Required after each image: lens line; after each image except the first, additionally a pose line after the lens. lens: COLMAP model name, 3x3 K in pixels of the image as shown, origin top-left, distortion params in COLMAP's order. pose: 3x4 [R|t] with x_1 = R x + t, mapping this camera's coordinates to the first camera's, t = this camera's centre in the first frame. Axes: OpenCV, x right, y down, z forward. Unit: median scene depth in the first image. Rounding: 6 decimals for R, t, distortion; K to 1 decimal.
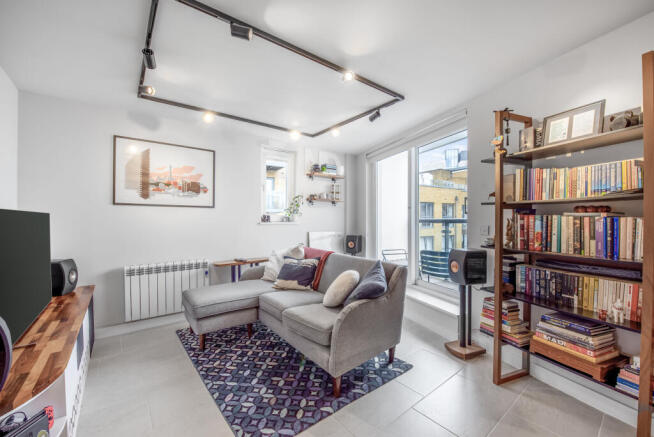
lens RADIAL K [[267.2, 0, 327.7], [0, 267.2, 221.7], [0, 0, 1]] dist [-0.022761, -0.000300]
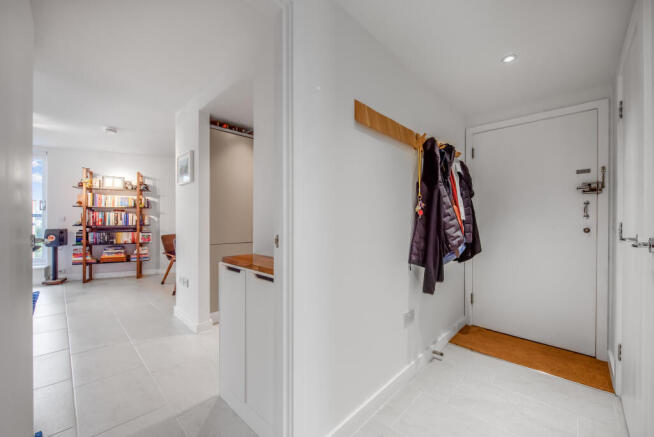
lens RADIAL K [[261.0, 0, 330.6], [0, 261.0, 220.6], [0, 0, 1]] dist [-0.012588, -0.000089]
pose [[-0.147249, -0.004480, 0.989089, -2.098167], [0.002737, 0.999984, 0.004937, 0.054227], [-0.989096, 0.003434, -0.147234, -0.903061]]
